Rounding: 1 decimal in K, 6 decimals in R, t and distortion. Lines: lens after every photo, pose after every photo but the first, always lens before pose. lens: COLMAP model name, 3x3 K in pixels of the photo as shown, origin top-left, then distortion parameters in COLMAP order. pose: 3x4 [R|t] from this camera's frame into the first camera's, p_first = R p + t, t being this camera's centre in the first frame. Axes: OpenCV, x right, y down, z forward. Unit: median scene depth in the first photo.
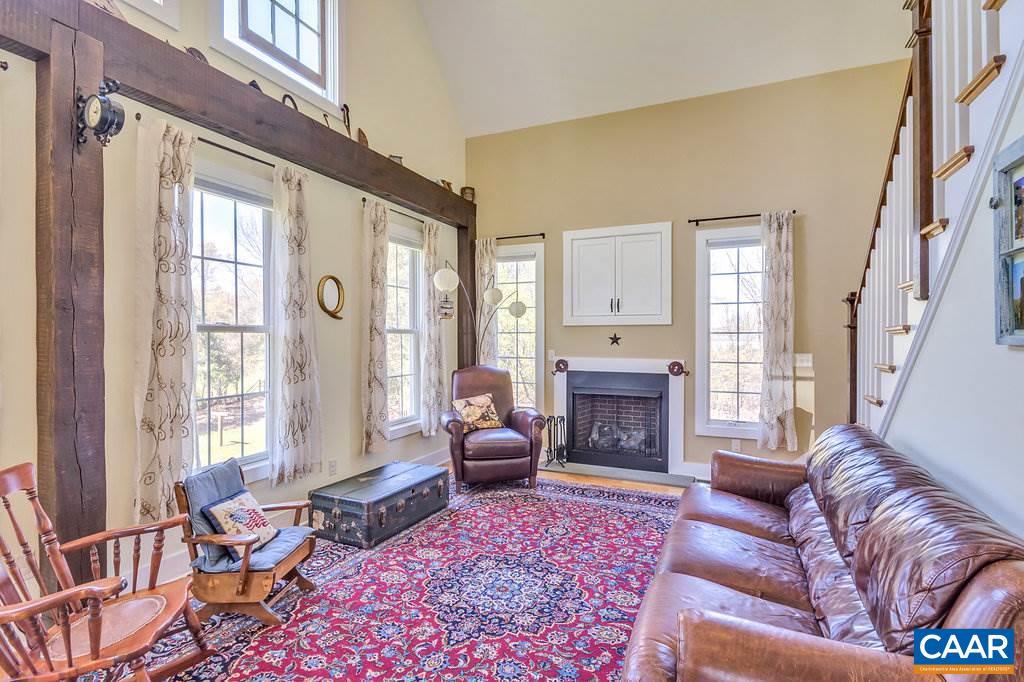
lens RADIAL K [[513.0, 0, 509.1], [0, 513.0, 334.7], [0, 0, 1]] dist [0.001215, 0.000031]
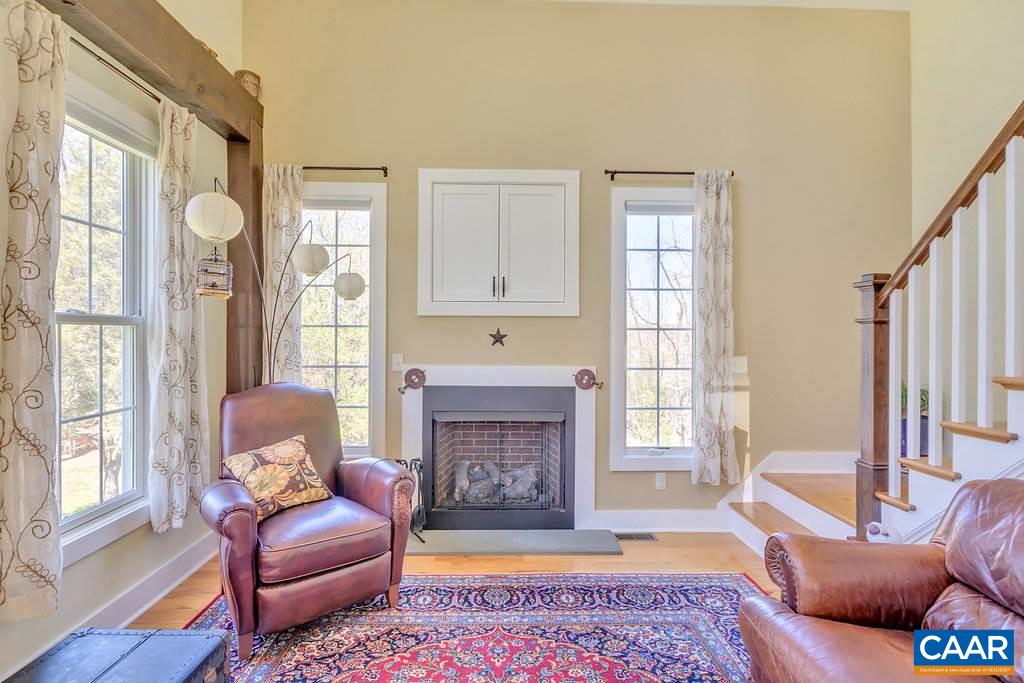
lens RADIAL K [[522.5, 0, 511.3], [0, 522.5, 329.4], [0, 0, 1]] dist [0.005464, 0.000079]
pose [[0.899245, 0.009107, 0.437350, -0.081114], [-0.007664, 0.999958, -0.005063, 0.002109], [-0.437378, 0.001201, 0.899277, 0.398471]]
